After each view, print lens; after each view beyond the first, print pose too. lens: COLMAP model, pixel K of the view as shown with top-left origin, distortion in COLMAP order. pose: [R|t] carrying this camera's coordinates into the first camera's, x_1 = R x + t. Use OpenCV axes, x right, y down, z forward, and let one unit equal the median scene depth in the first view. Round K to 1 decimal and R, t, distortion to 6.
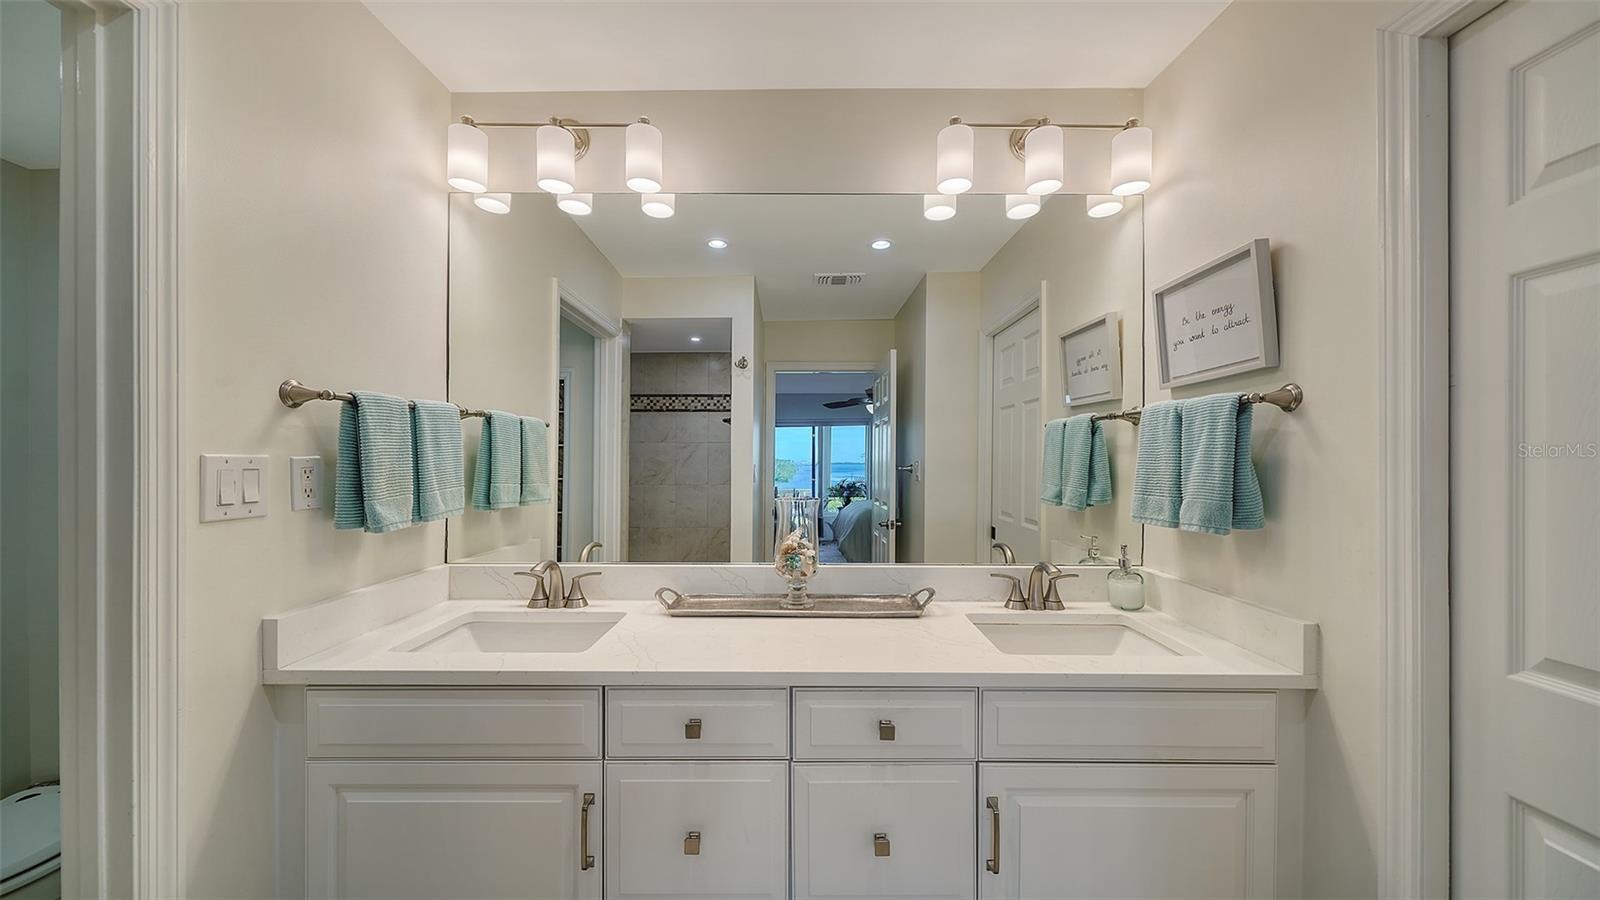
lens RADIAL K [[562.1, 0, 816.2], [0, 562.1, 464.1], [0, 0, 1]] dist [-0.000304, -0.000066]
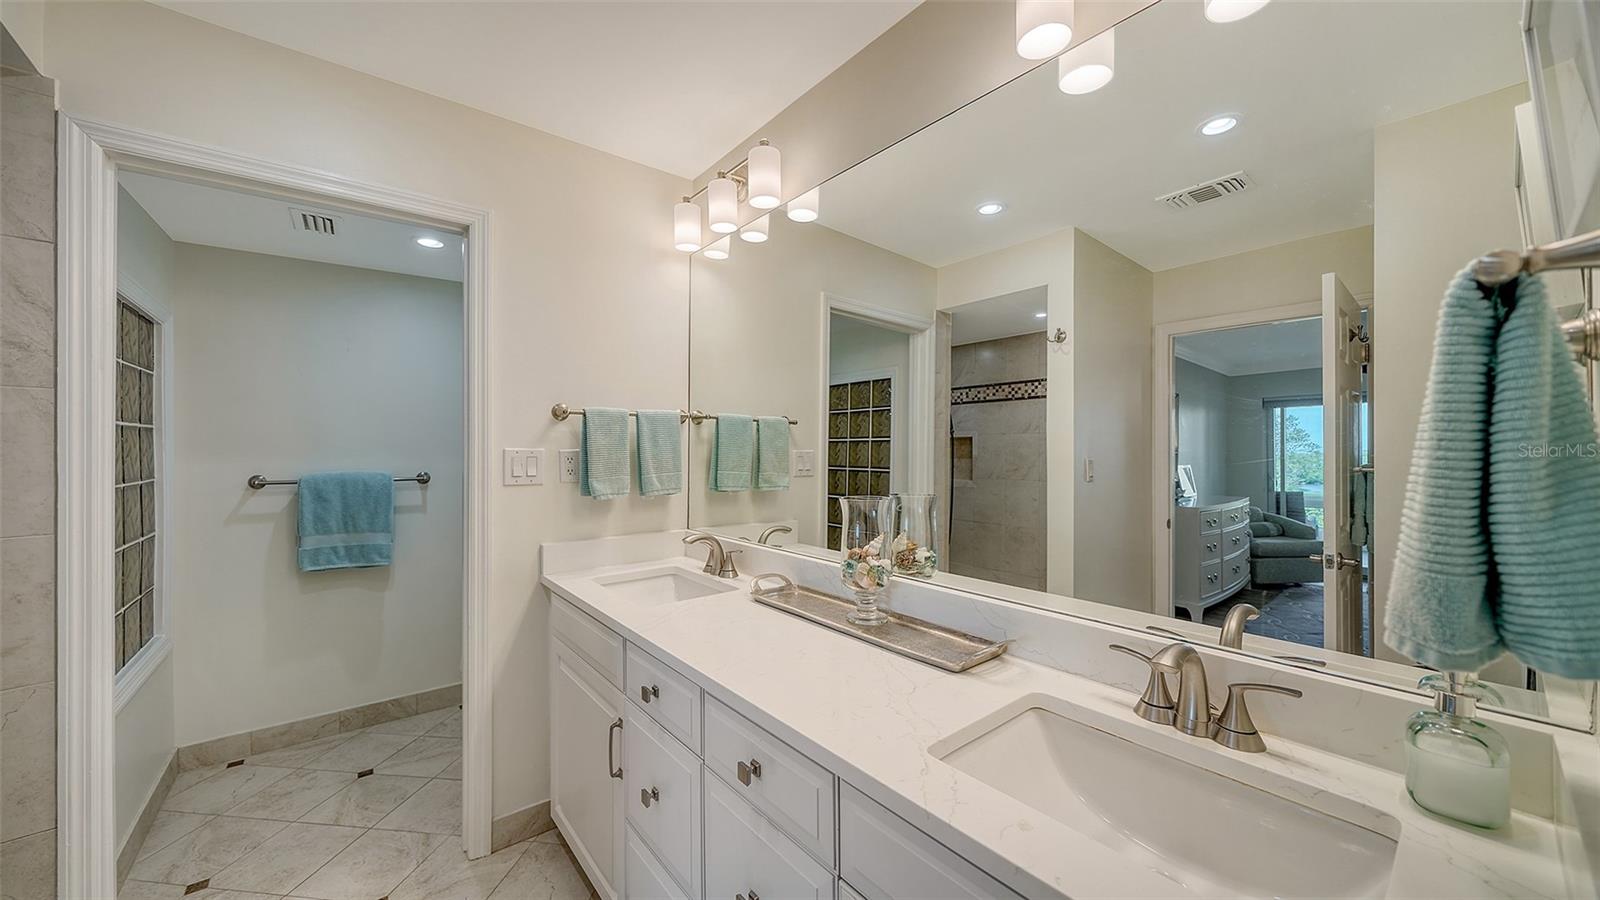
lens RADIAL K [[578.8, 0, 792.1], [0, 578.8, 444.9], [0, 0, 1]] dist [-0.000360, -0.000384]
pose [[0.611519, -0.006099, -0.791206, 0.628494], [-0.010422, 0.999821, -0.015762, -0.006090], [0.791161, 0.017885, 0.611347, 0.369203]]
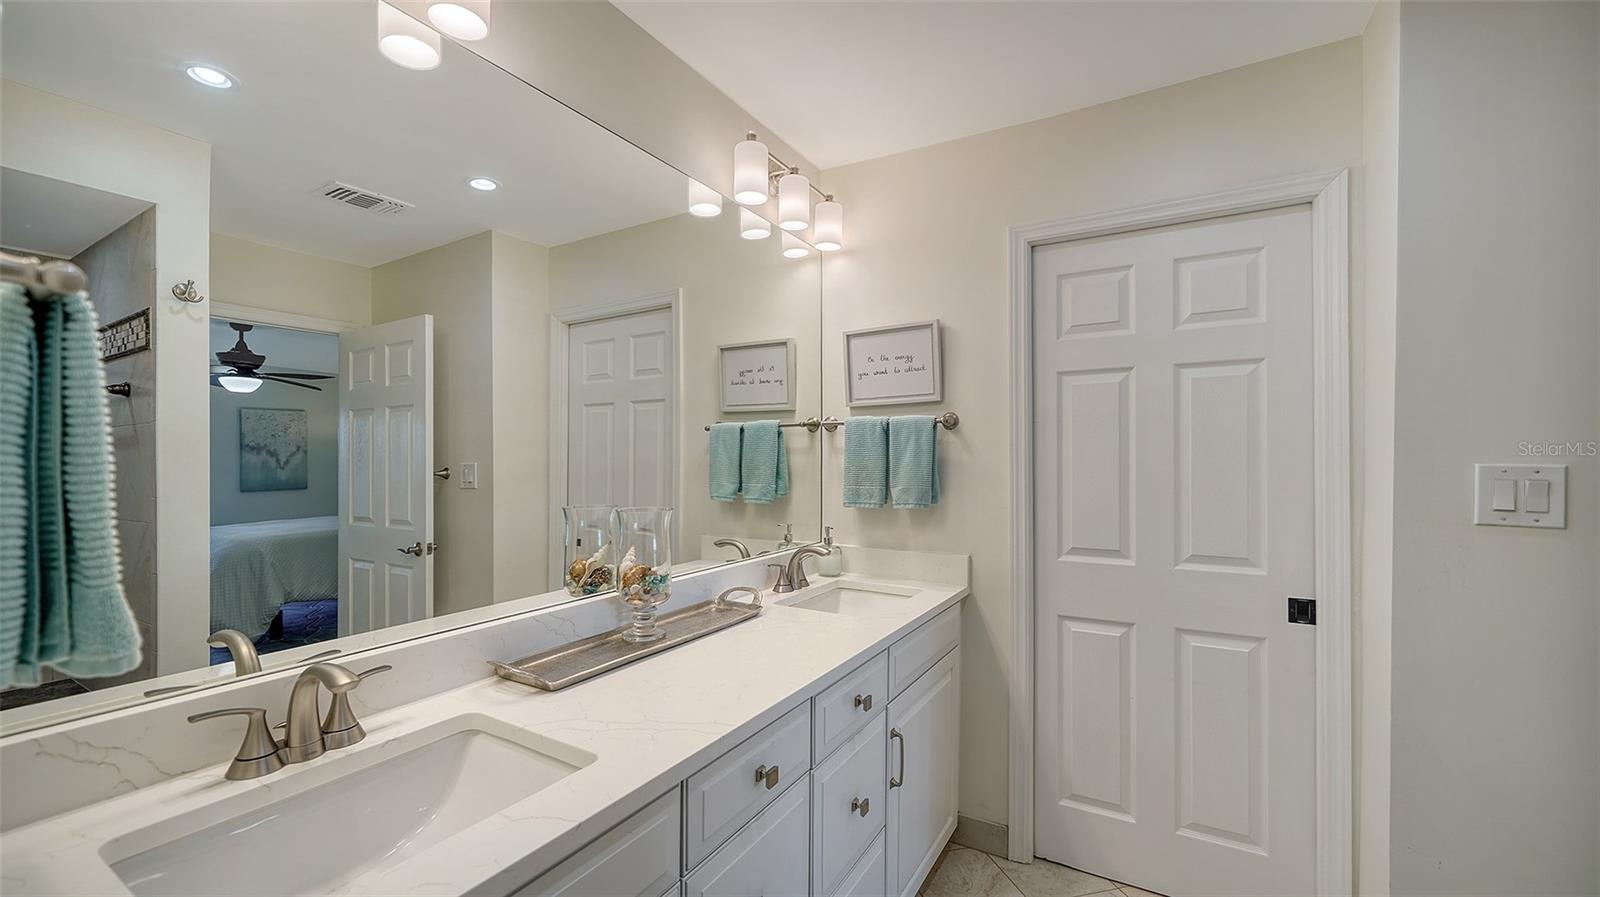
lens RADIAL K [[623.2, 0, 798.1], [0, 623.2, 464.7], [0, 0, 1]] dist [-0.000260, 0.000018]
pose [[0.522848, -0.014351, 0.852305, -0.720875], [0.013340, 0.999874, 0.008652, -0.009721], [-0.852321, 0.006847, 0.522974, 0.332940]]
